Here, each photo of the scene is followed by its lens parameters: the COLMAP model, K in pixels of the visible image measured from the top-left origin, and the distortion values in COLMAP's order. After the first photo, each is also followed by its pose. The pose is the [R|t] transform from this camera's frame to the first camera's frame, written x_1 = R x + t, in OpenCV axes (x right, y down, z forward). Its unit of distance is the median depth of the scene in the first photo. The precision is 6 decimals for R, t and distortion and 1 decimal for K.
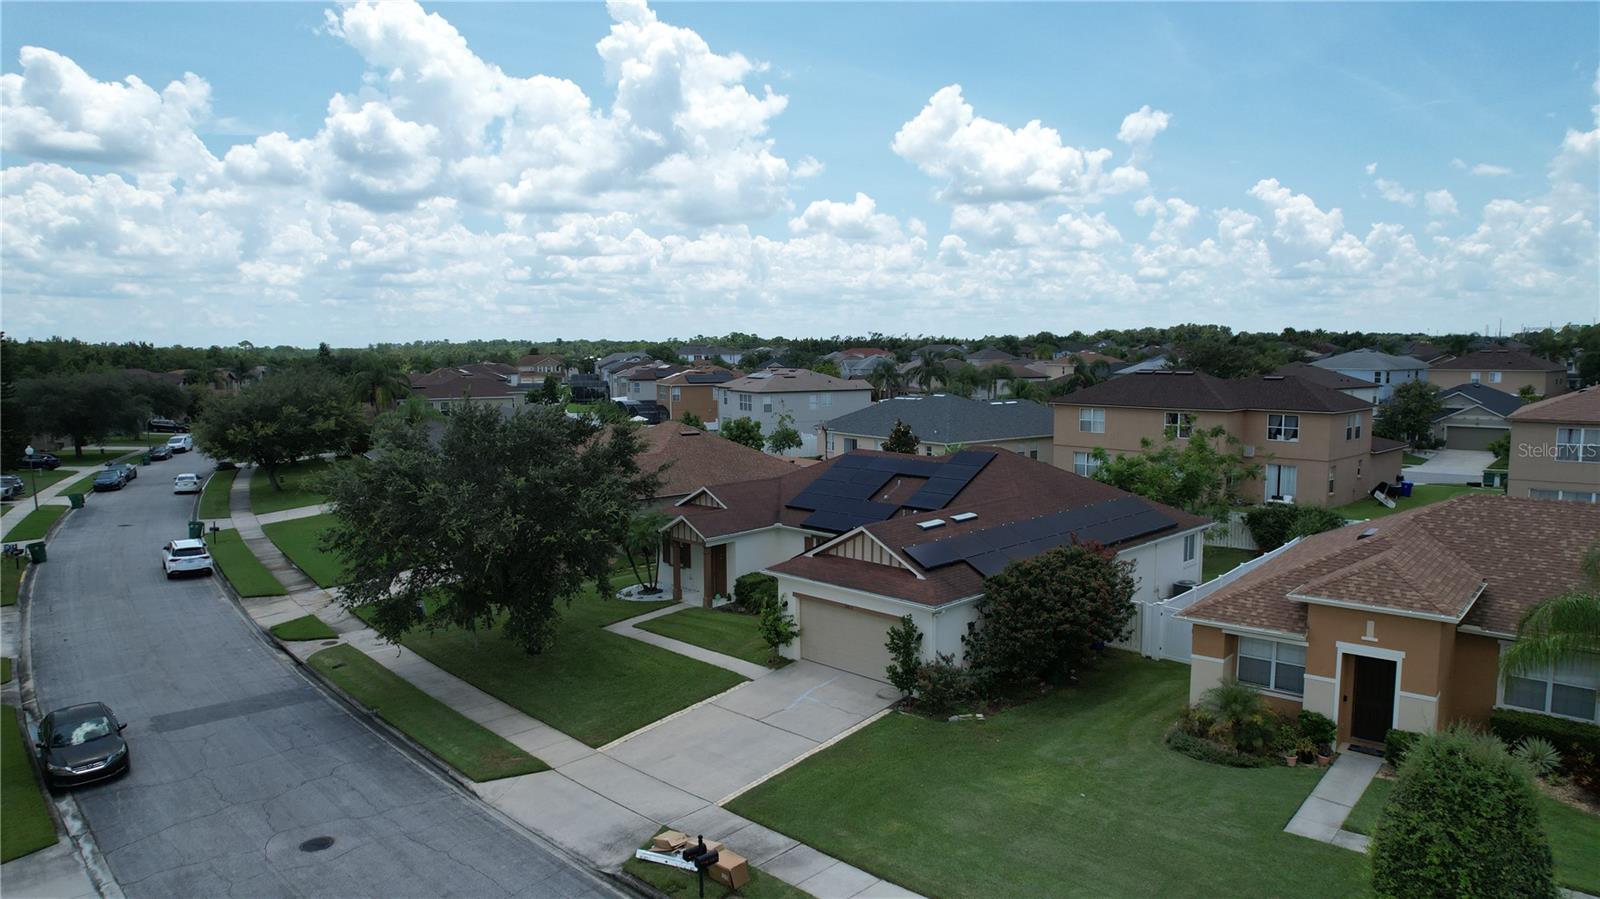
lens RADIAL K [[1023.9, 0, 803.3], [0, 1023.9, 455.9], [0, 0, 1]] dist [-0.074240, 0.071736]
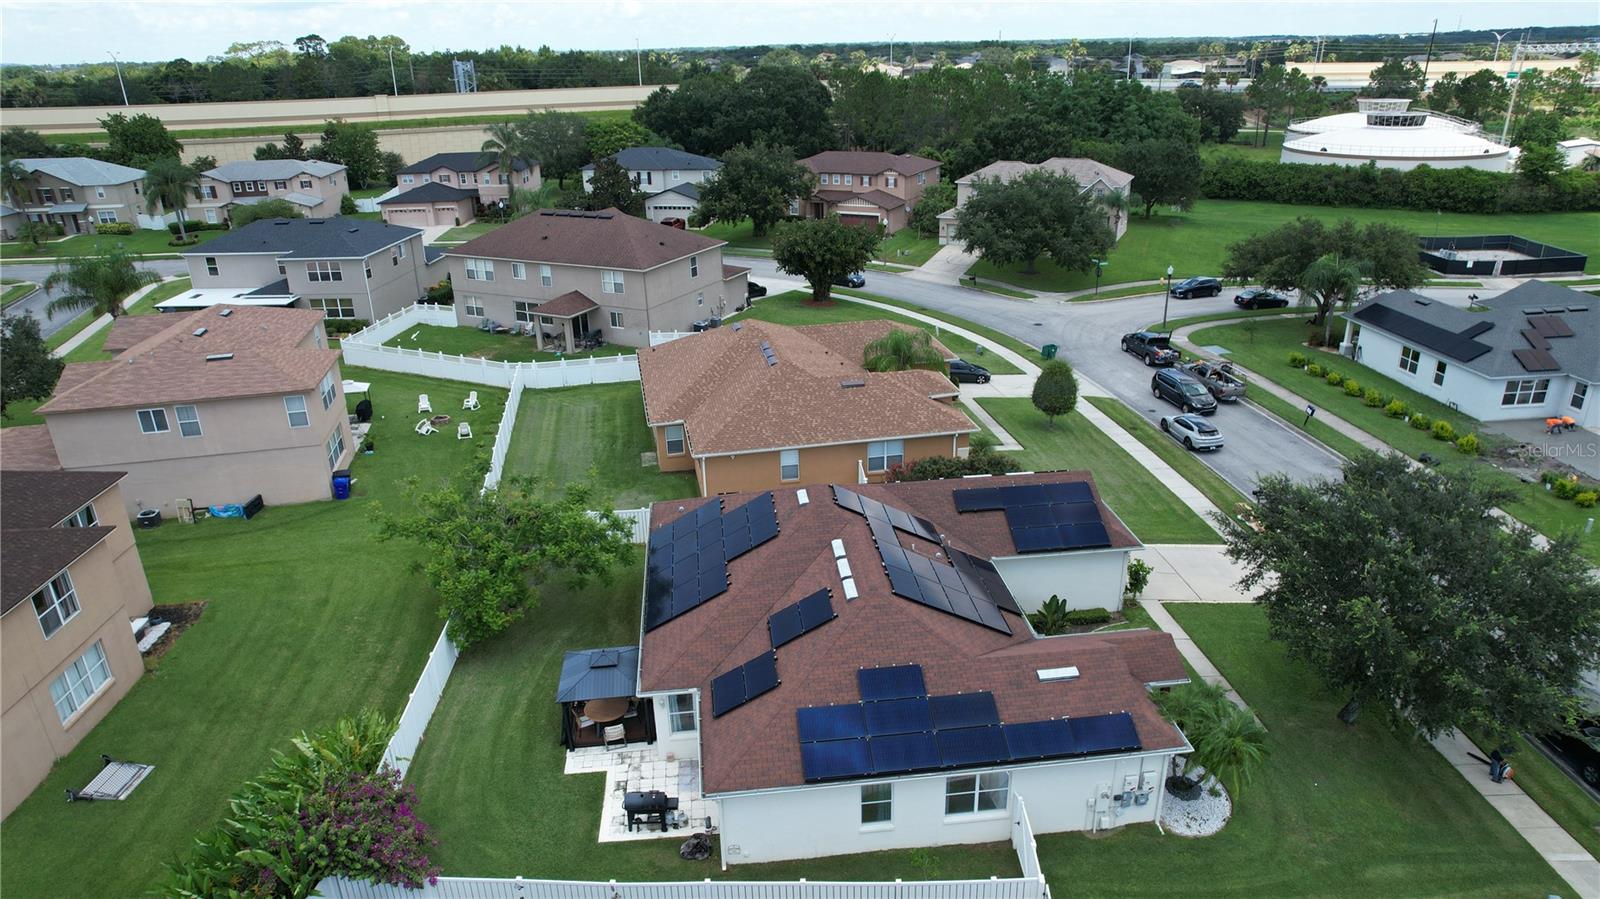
lens RADIAL K [[1023.9, 0, 804.2], [0, 1023.9, 442.9], [0, 0, 1]] dist [-0.074240, 0.071736]
pose [[-0.782318, -0.202853, 0.588922, -0.360206], [0.095875, 0.895000, 0.435641, -0.486036], [-0.615457, 0.397273, -0.680726, 1.801397]]
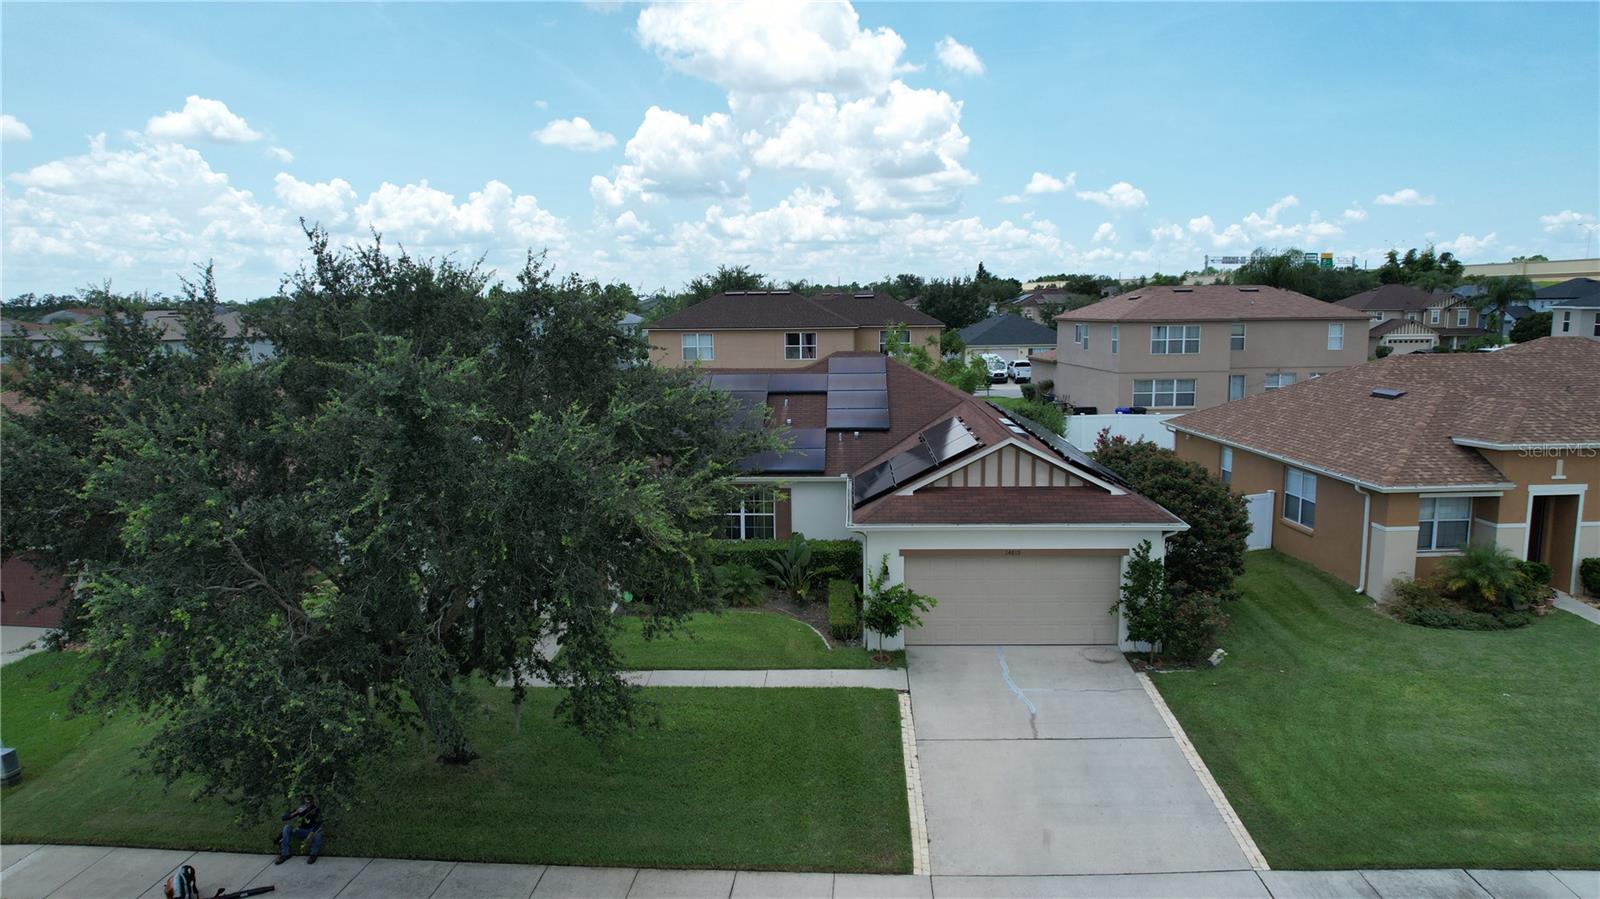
lens RADIAL K [[1023.9, 0, 807.4], [0, 1023.9, 452.9], [0, 0, 1]] dist [-0.074240, 0.071736]
pose [[0.736957, -0.097844, 0.668821, -0.448436], [0.079607, 0.995145, 0.057866, 0.023450], [-0.671236, 0.010598, 0.741168, 0.489440]]
